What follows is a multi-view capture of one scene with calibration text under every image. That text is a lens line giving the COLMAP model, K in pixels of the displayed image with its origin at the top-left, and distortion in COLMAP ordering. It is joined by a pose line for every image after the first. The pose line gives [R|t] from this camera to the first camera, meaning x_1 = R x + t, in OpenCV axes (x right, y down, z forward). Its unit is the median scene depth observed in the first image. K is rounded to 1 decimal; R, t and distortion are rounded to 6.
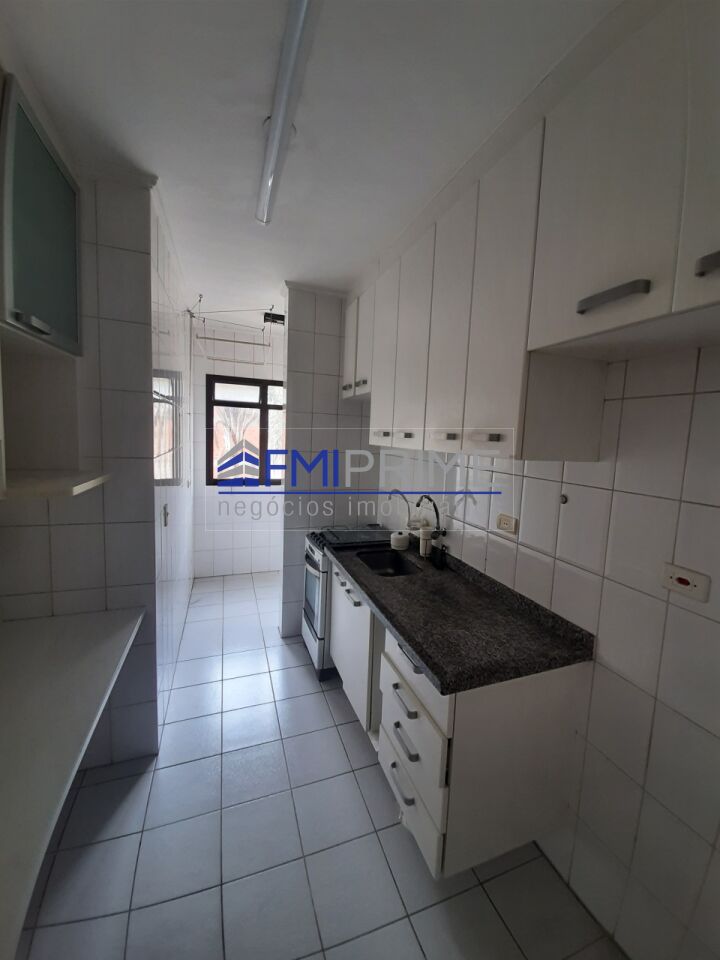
lens RADIAL K [[378.9, 0, 368.4], [0, 378.9, 478.6], [0, 0, 1]] dist [0.014658, -0.011240]
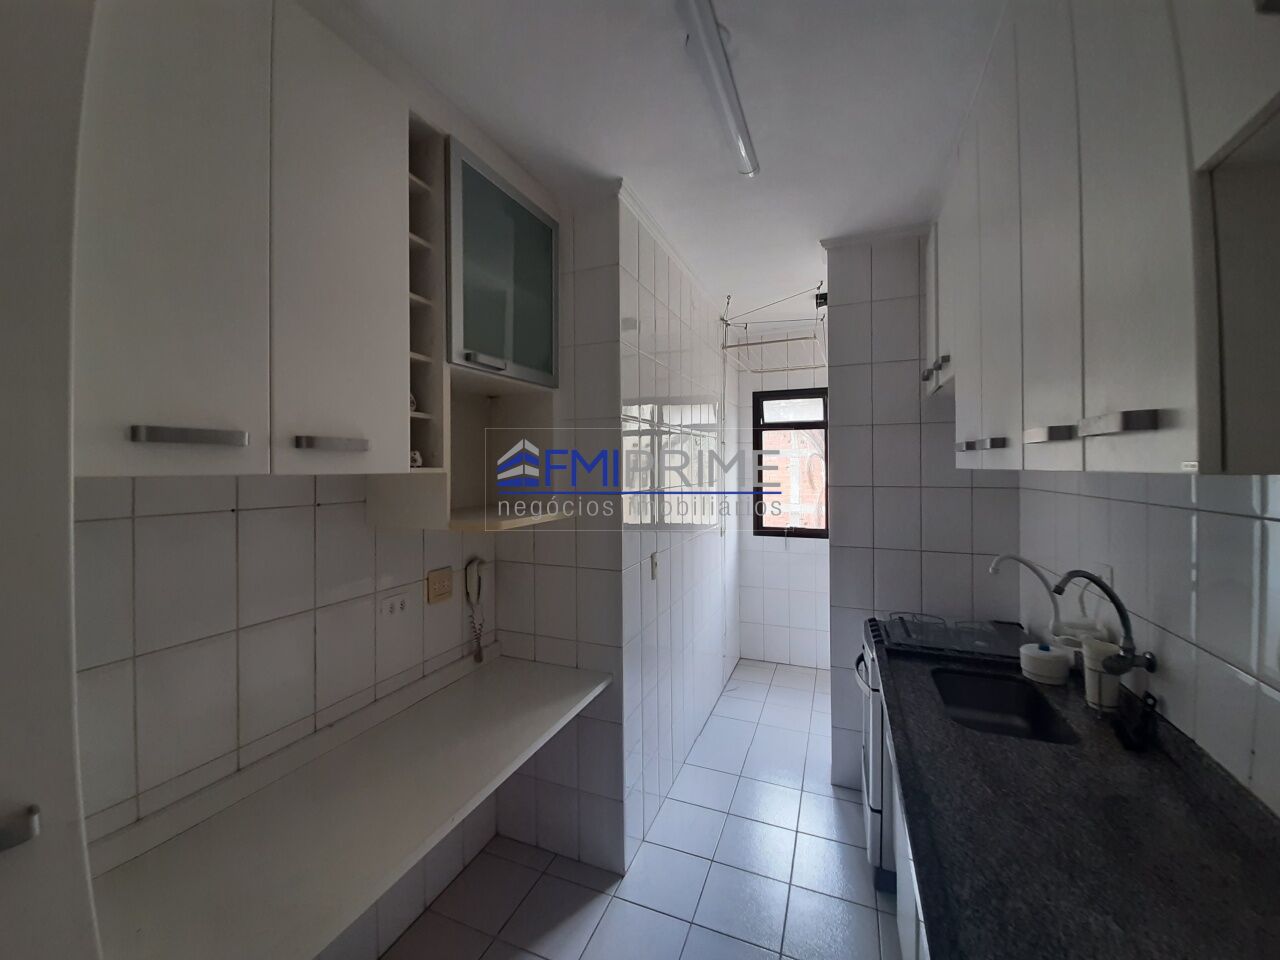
lens RADIAL K [[505.3, 0, 635.2], [0, 505.3, 471.6], [0, 0, 1]] dist [0.014658, -0.011240]
pose [[0.724150, -0.042908, -0.688306, 0.170416], [-0.038979, 0.993921, -0.102968, 0.007966], [0.688540, 0.101393, 0.718075, 0.157816]]
